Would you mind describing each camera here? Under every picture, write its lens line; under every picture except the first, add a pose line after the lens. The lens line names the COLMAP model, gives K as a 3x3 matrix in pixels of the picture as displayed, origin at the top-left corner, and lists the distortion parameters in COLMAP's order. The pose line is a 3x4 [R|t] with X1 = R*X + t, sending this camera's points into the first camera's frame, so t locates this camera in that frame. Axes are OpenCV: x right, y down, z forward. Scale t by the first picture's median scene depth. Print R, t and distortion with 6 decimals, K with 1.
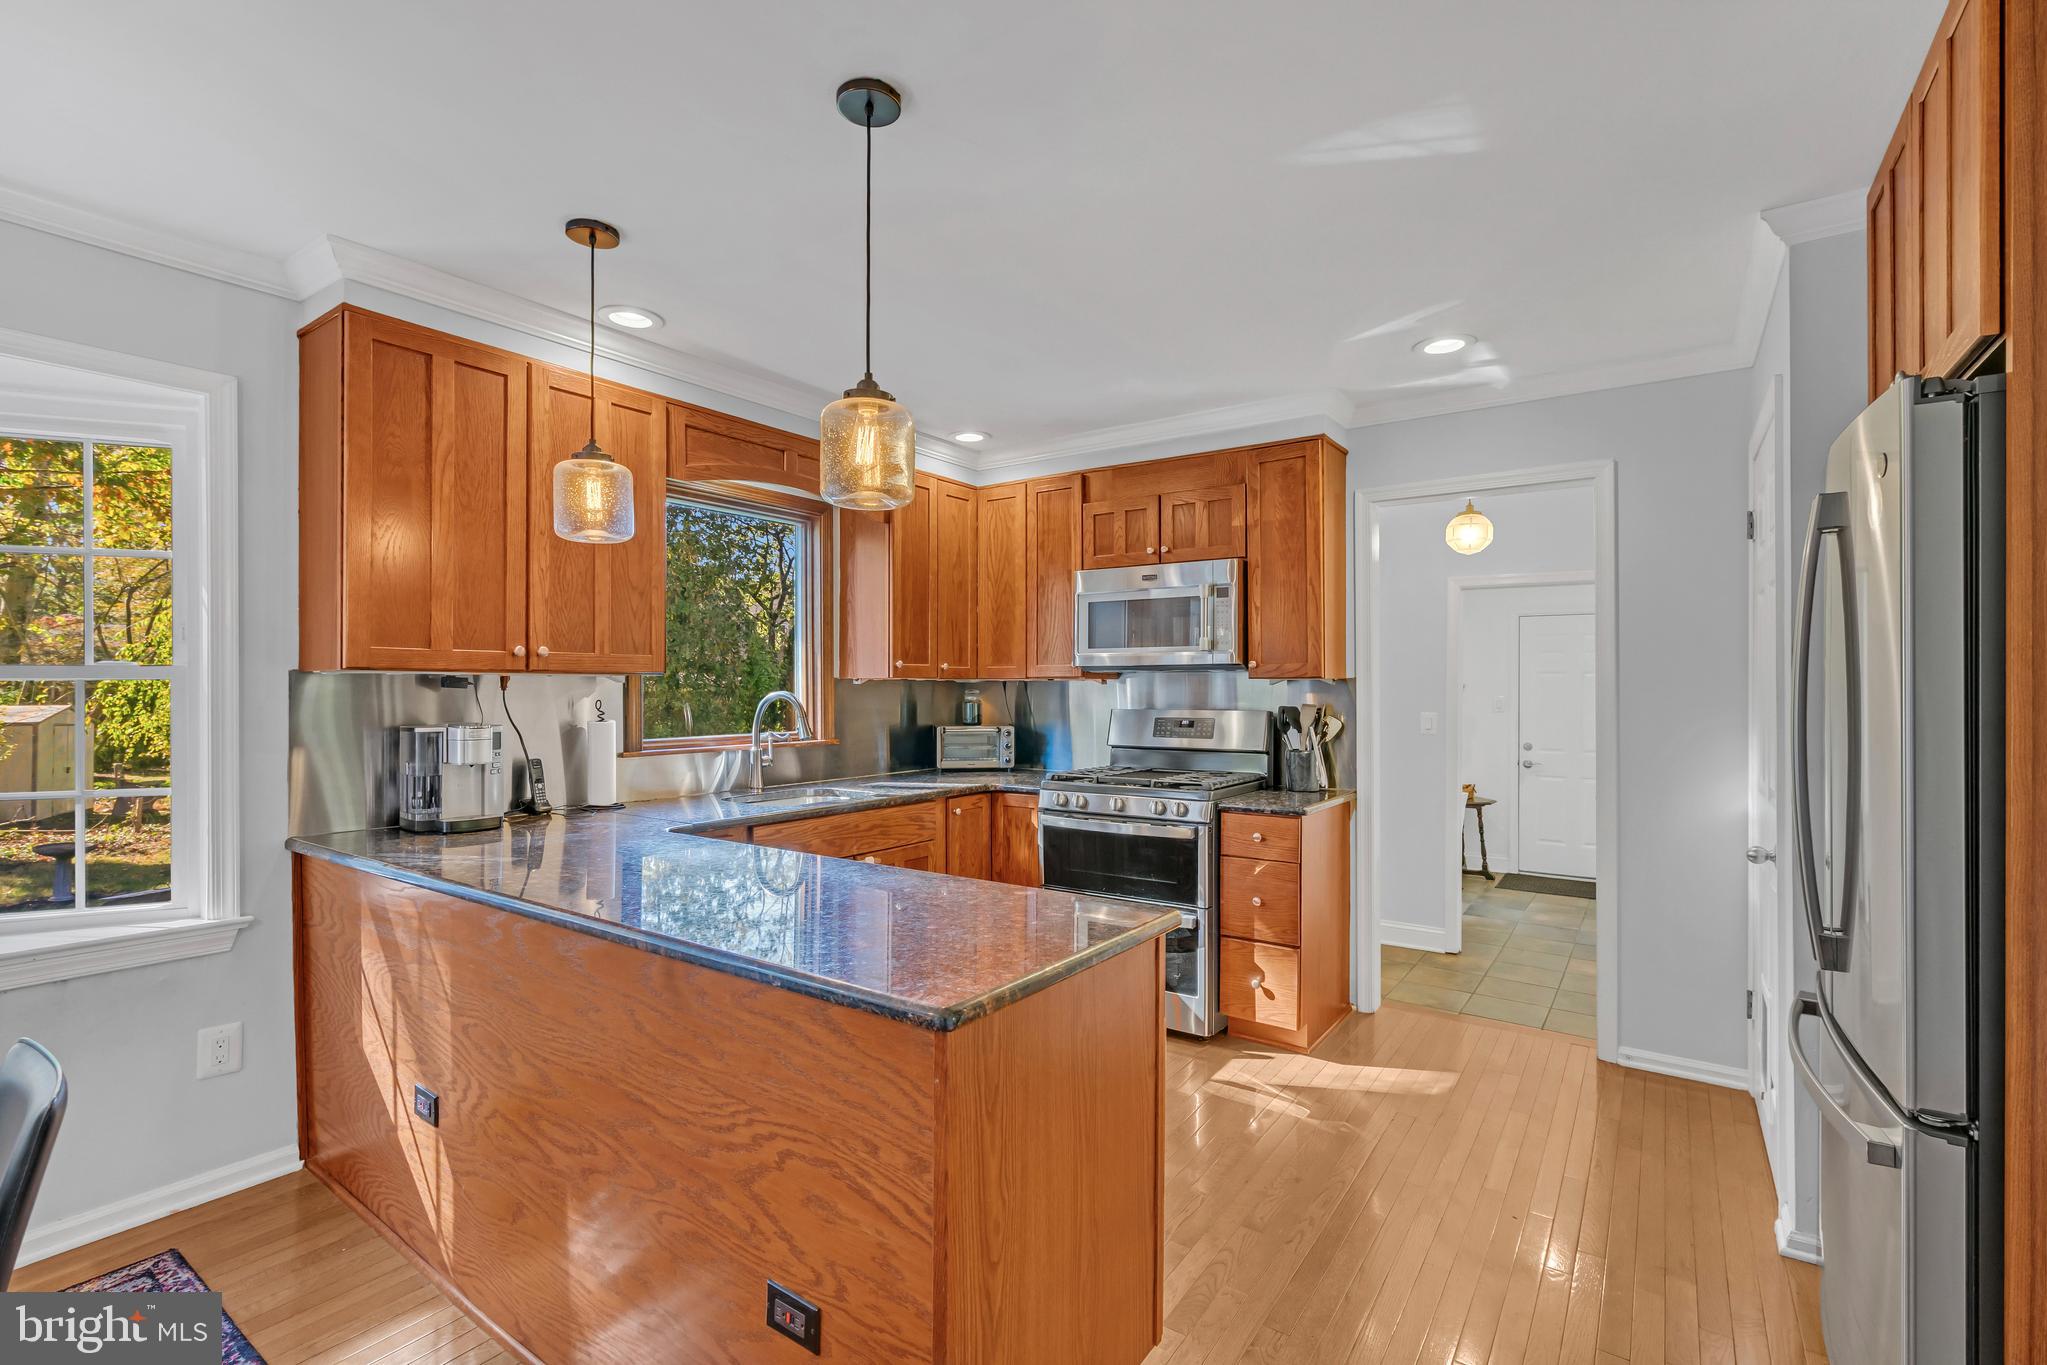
lens RADIAL K [[927.1, 0, 1030.7], [0, 927.1, 686.8], [0, 0, 1]] dist [-0.005182, -0.000220]
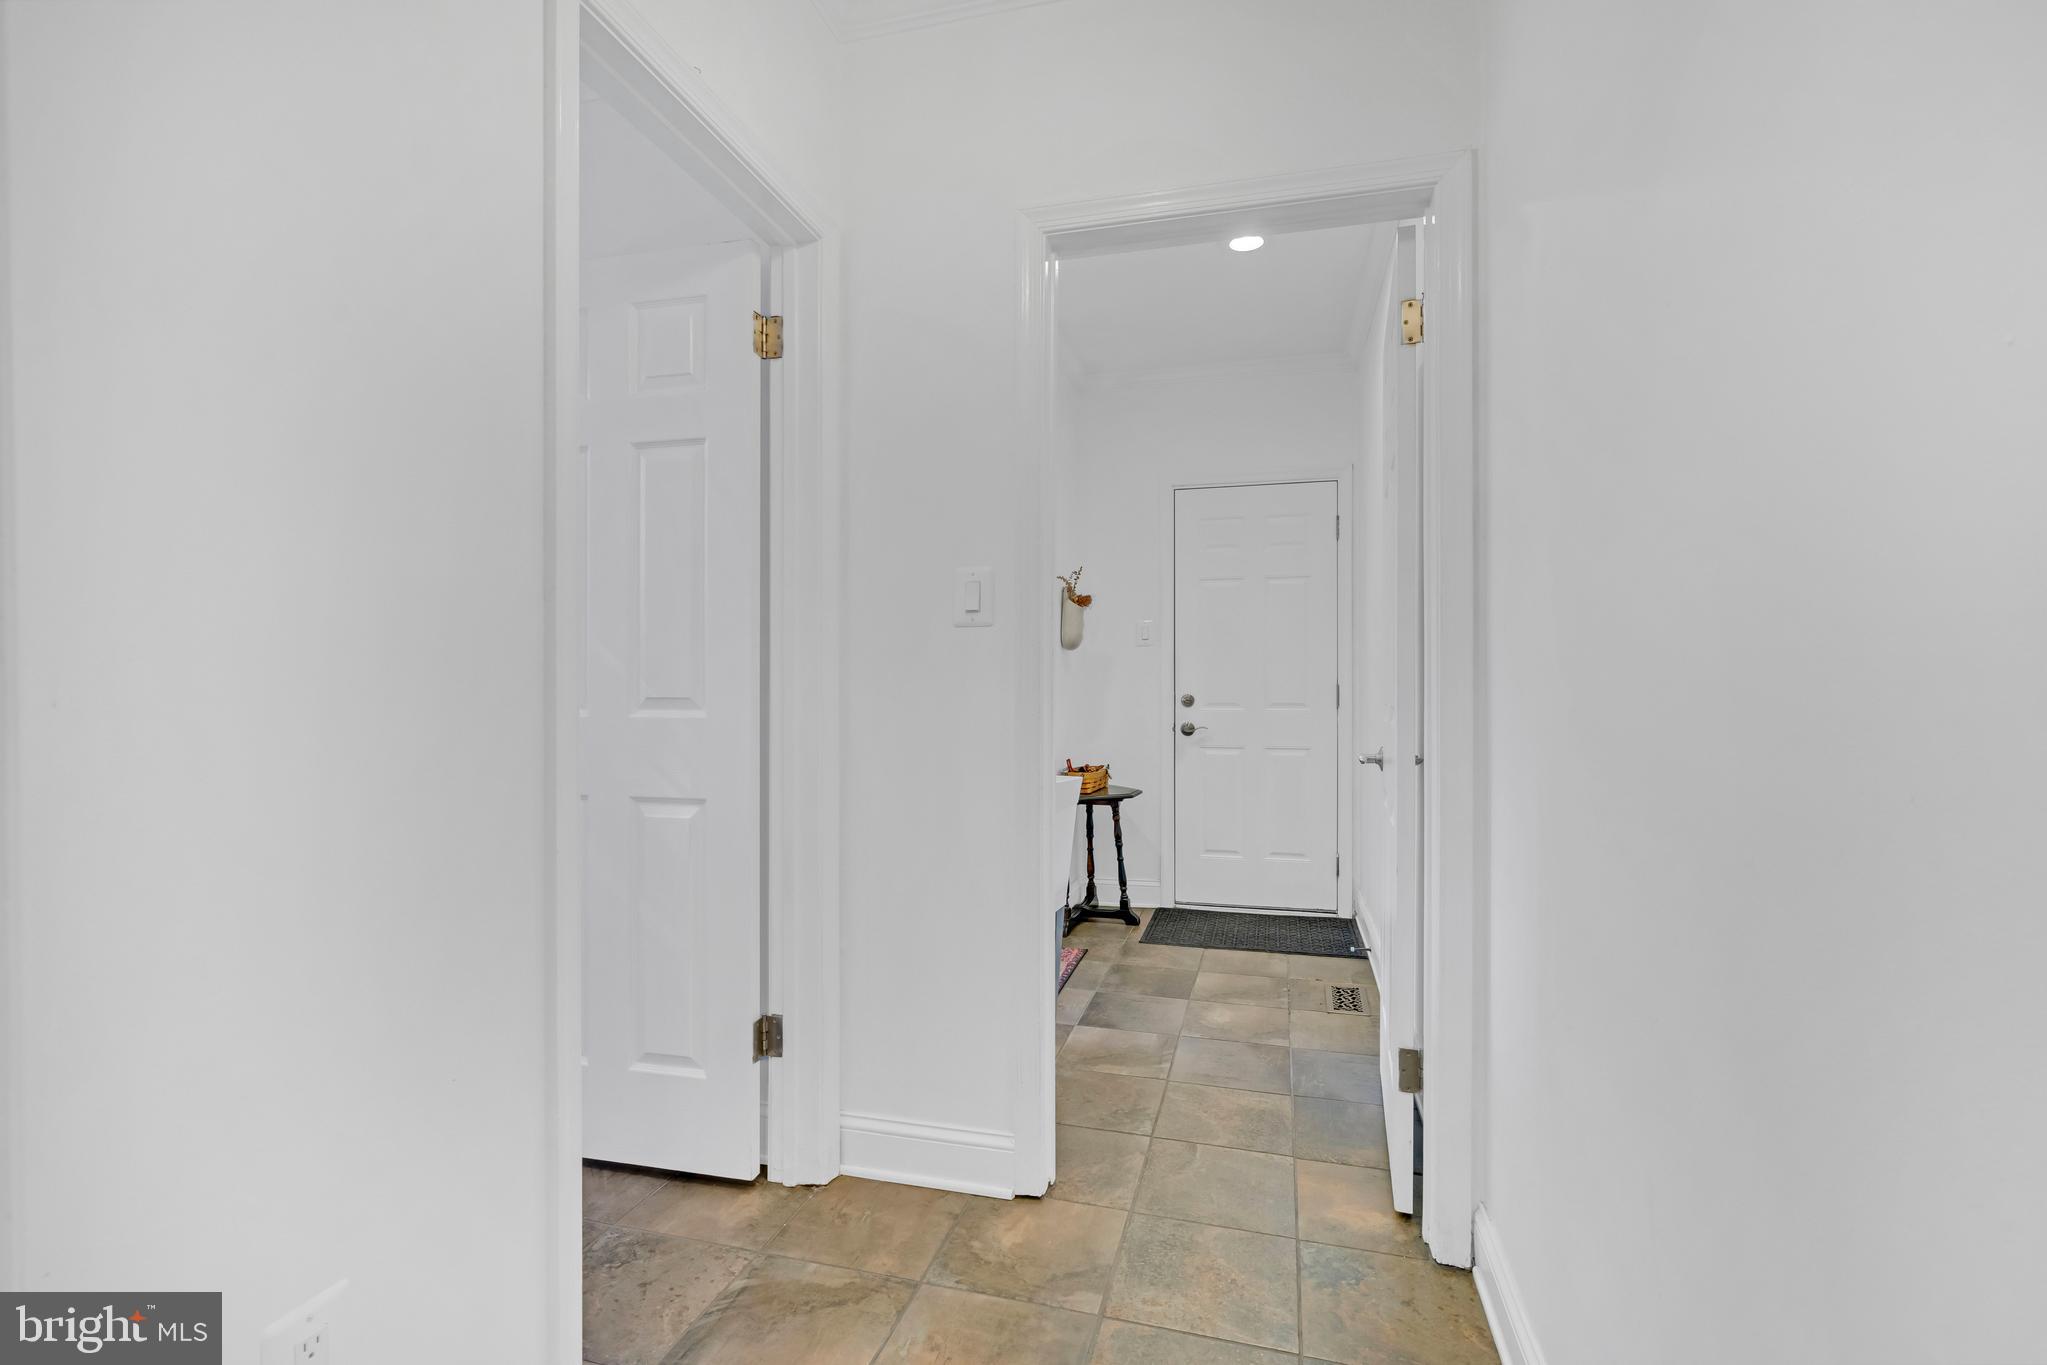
lens RADIAL K [[927.1, 0, 1021.6], [0, 927.1, 686.7], [0, 0, 1]] dist [-0.005182, -0.000220]
pose [[0.945822, -0.002867, 0.324674, 0.262941], [0.003474, 0.999993, -0.001289, 0.063041], [-0.324668, 0.002347, 0.945825, 0.511920]]
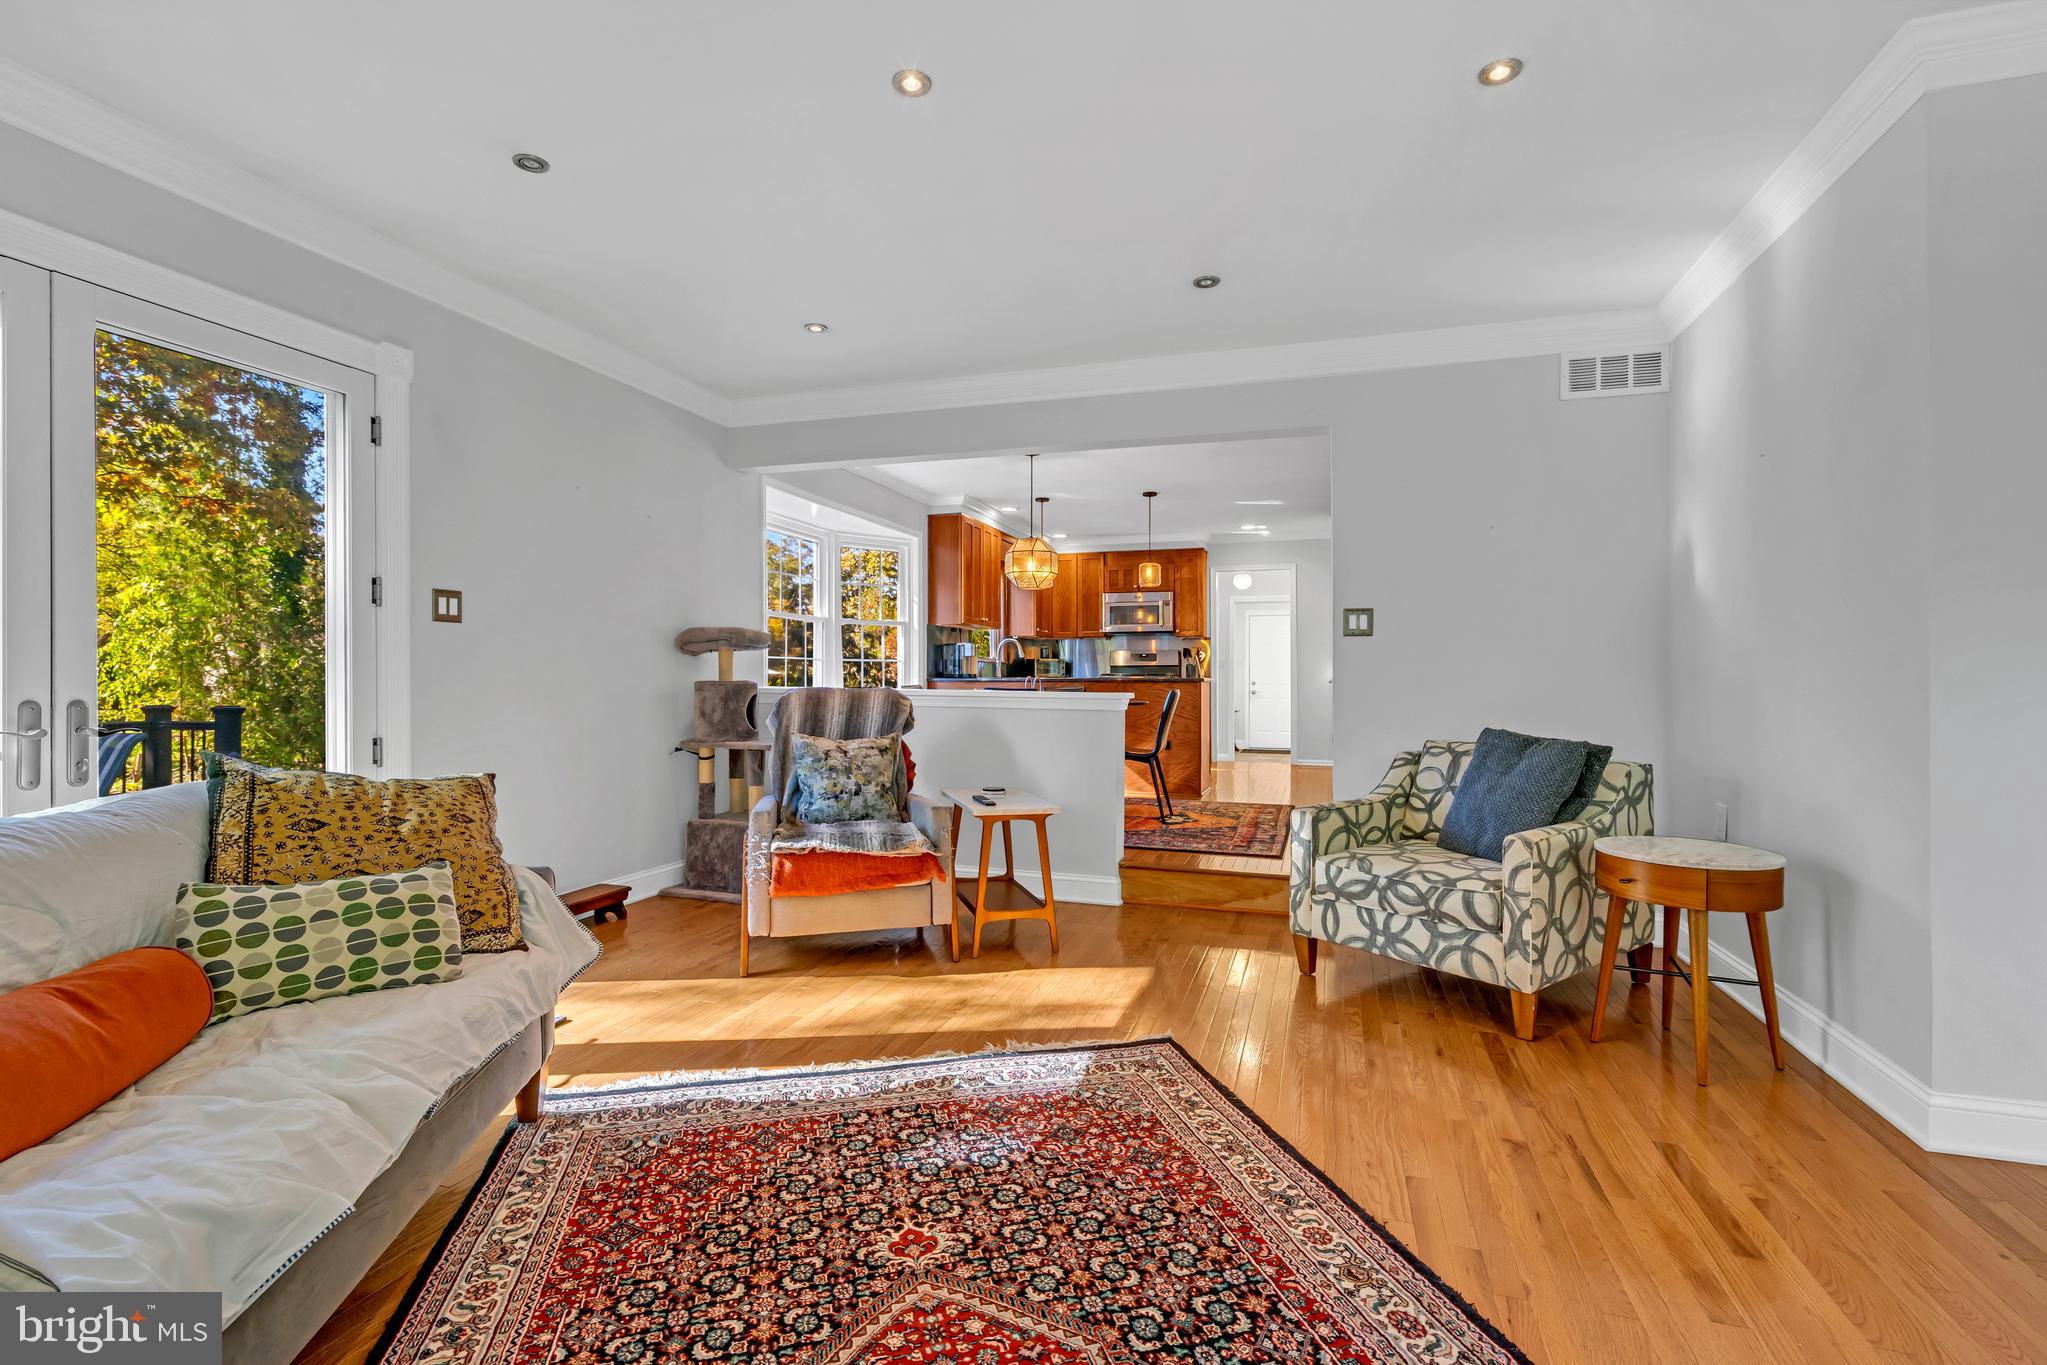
lens RADIAL K [[927.1, 0, 1025.4], [0, 927.1, 679.6], [0, 0, 1]] dist [-0.005182, -0.000220]
pose [[0.957710, 0.003650, 0.287711, -0.537987], [-0.004584, 0.999986, 0.002573, 0.061227], [-0.287698, -0.003783, 0.957714, -0.809329]]
